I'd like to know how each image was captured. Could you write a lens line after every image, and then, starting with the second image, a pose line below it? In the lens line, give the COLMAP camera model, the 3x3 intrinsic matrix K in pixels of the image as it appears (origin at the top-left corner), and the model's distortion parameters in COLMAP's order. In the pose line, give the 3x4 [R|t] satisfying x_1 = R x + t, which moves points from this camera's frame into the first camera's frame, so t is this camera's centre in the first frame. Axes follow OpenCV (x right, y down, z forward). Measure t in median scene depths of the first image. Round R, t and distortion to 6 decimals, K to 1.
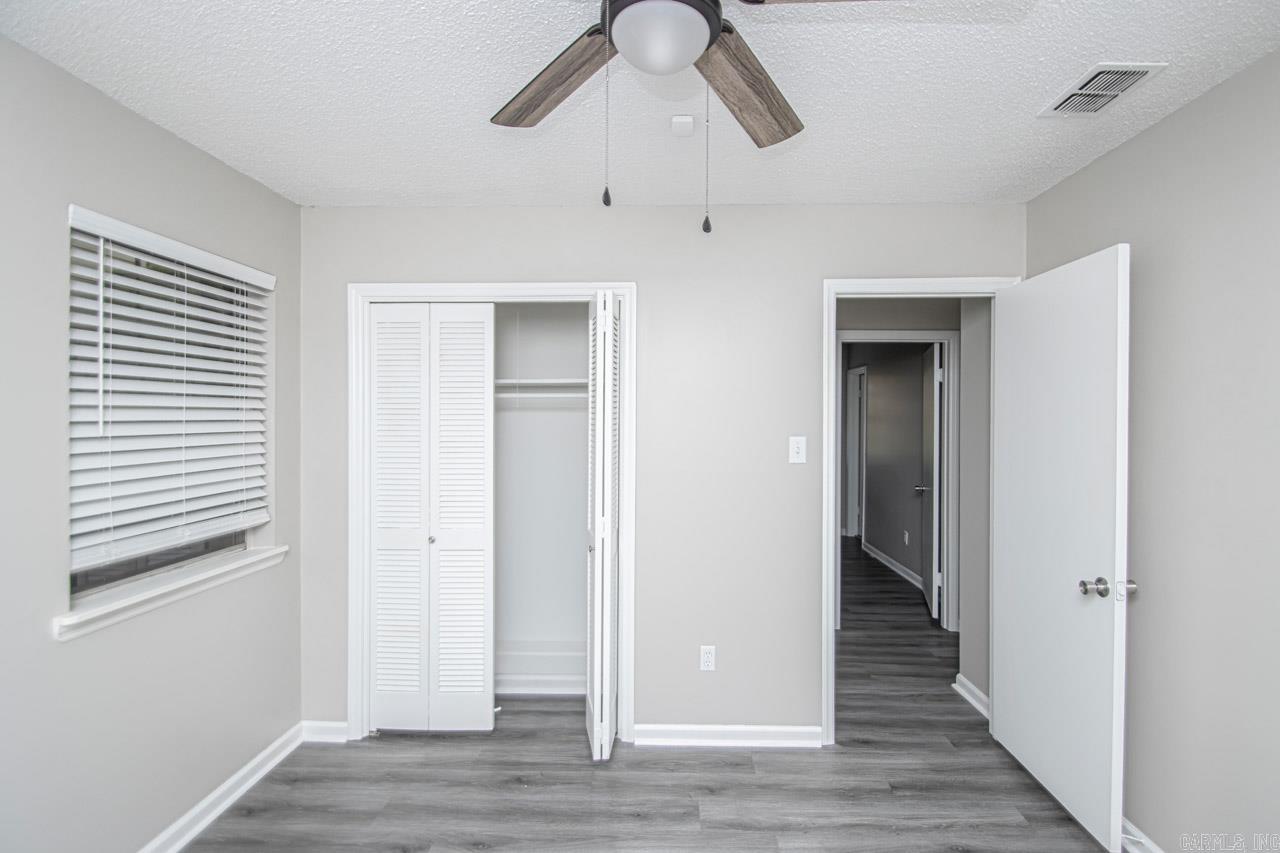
lens RADIAL K [[590.1, 0, 643.9], [0, 590.1, 425.1], [0, 0, 1]] dist [0.010276, -0.014597]
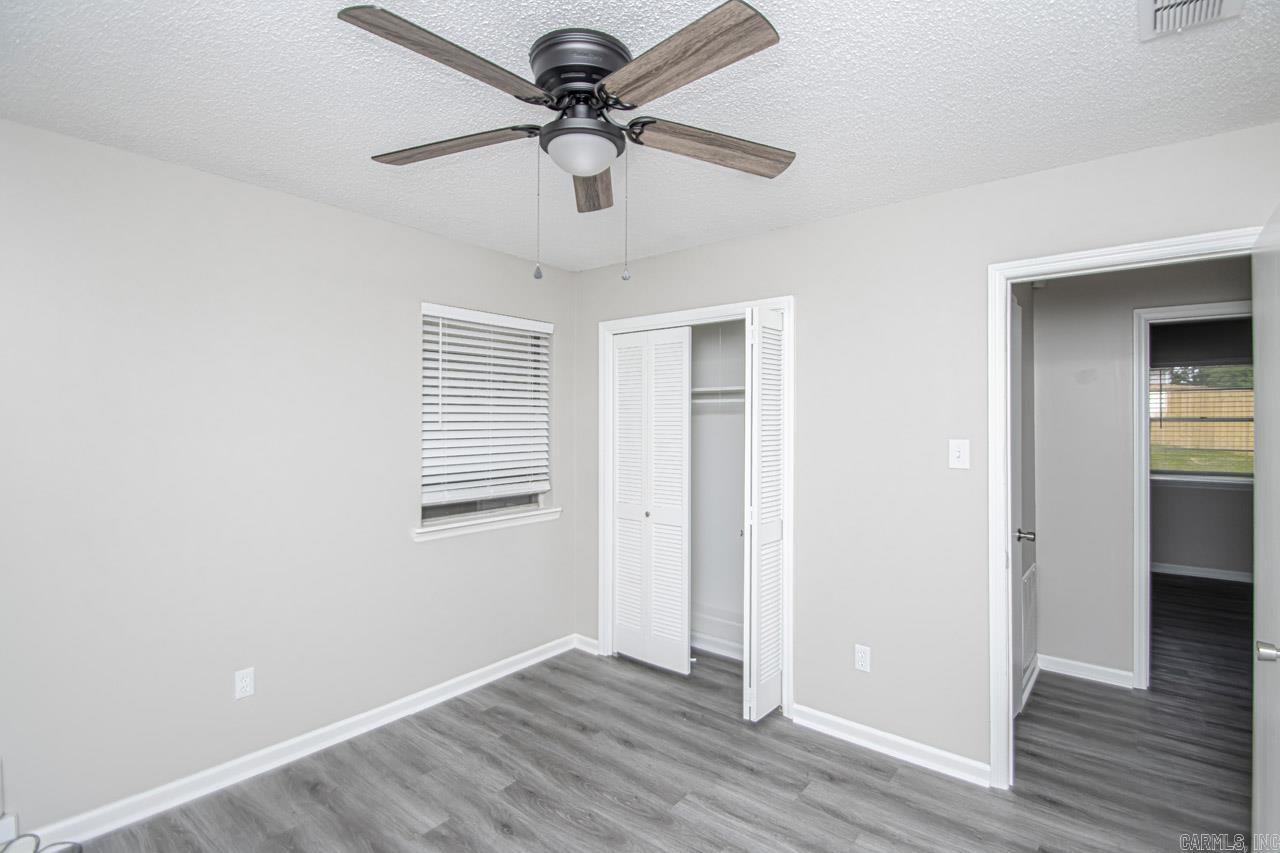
lens RADIAL K [[590.1, 0, 674.9], [0, 590.1, 423.0], [0, 0, 1]] dist [0.010276, -0.014597]
pose [[0.806109, 0.003207, -0.591758, 0.479299], [-0.008508, 0.999945, -0.006170, 0.002800], [0.591705, 0.010008, 0.806092, -0.006590]]
